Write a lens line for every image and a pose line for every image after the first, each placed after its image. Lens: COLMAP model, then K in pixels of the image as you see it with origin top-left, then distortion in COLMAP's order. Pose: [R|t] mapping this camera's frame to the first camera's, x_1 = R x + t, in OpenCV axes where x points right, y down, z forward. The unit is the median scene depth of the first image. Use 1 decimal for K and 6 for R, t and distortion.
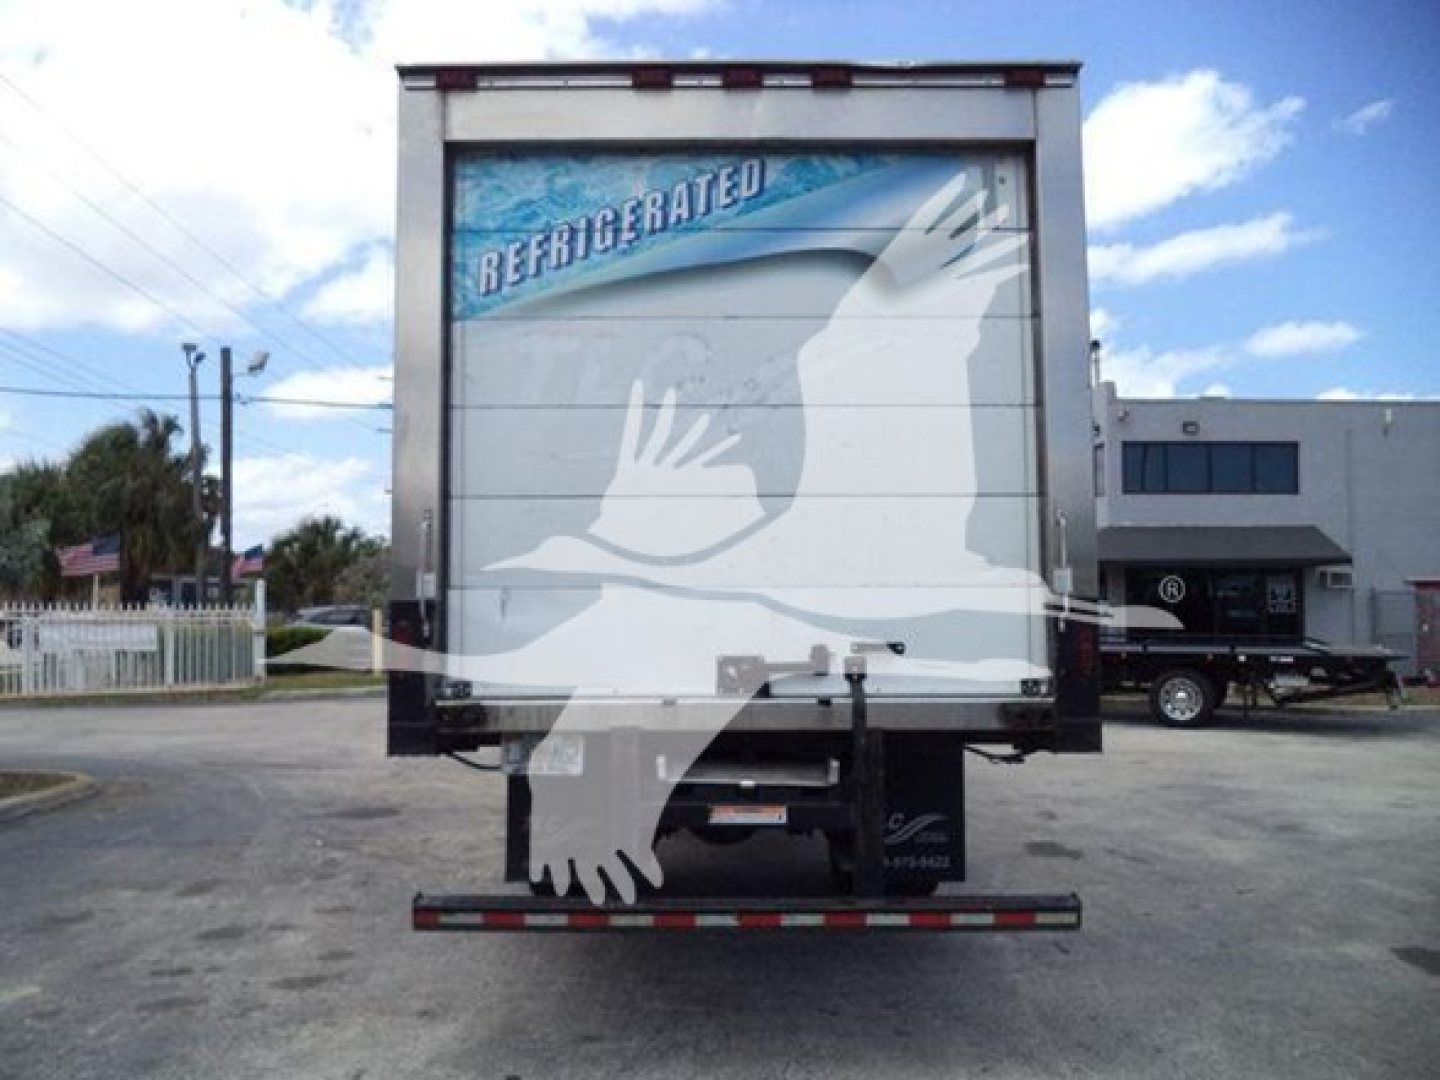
lens RADIAL K [[1172.2, 0, 720.0], [0, 1172.2, 540.0], [0, 0, 1]] dist [-0.016690, -0.014585]
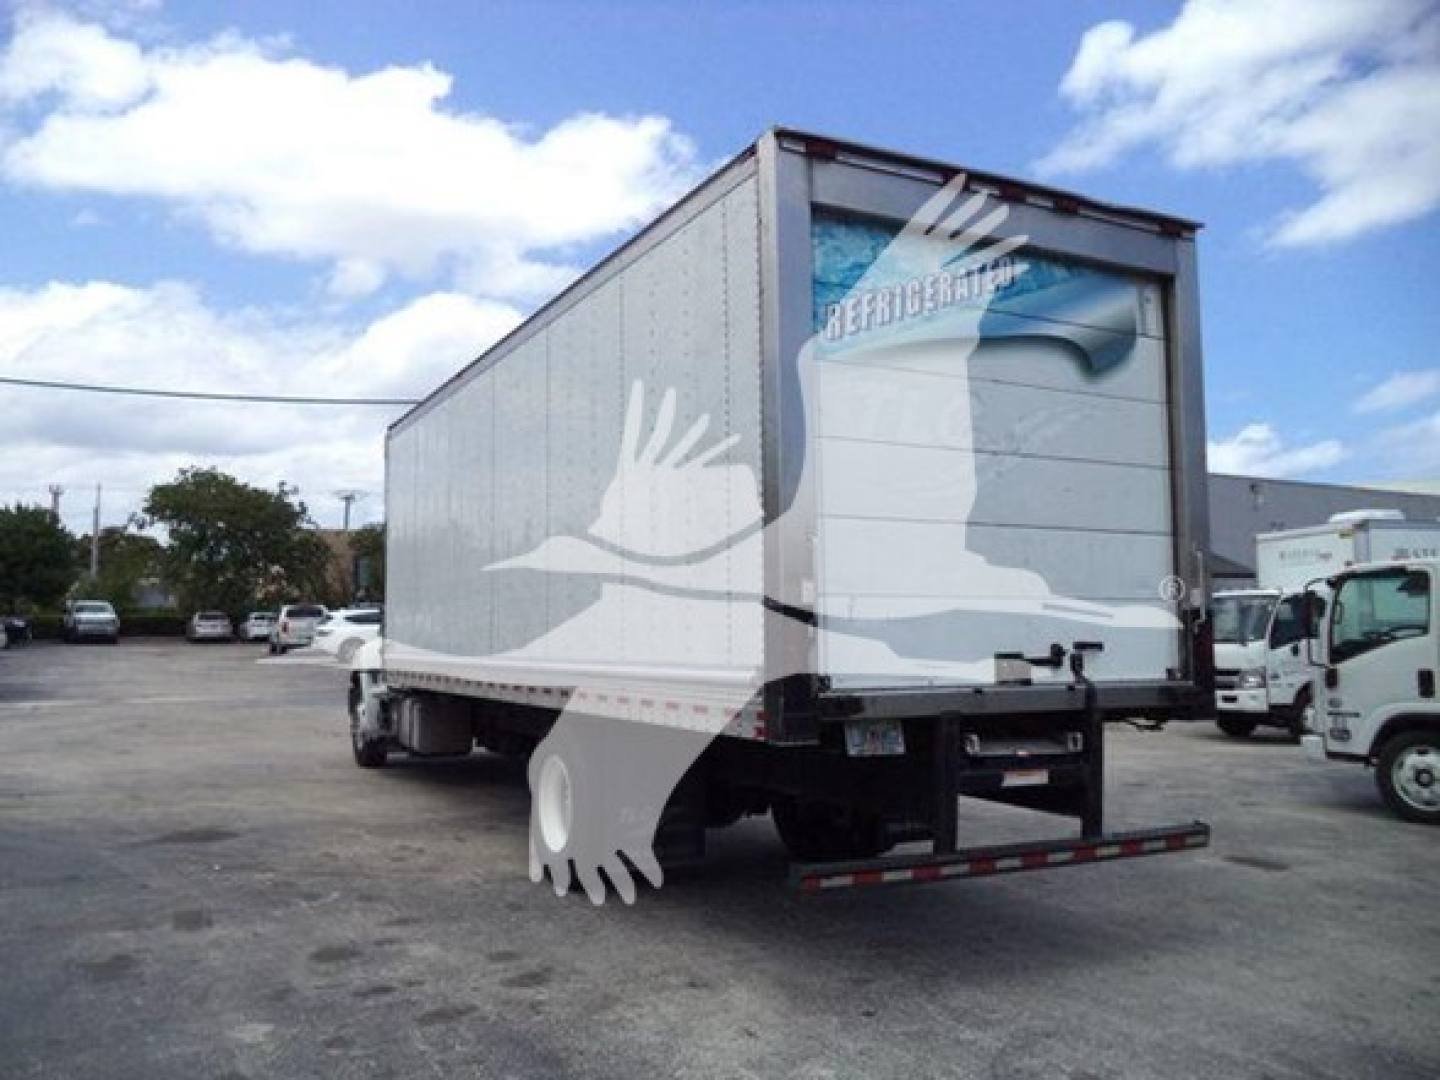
lens RADIAL K [[1185.3, 0, 714.5], [0, 1185.3, 534.2], [0, 0, 1]] dist [-0.005408, -0.002122]
pose [[0.882297, 0.041181, 0.468888, -0.838064], [-0.037893, 0.999146, -0.016449, 0.004578], [-0.469165, -0.003254, 0.883104, 0.024304]]
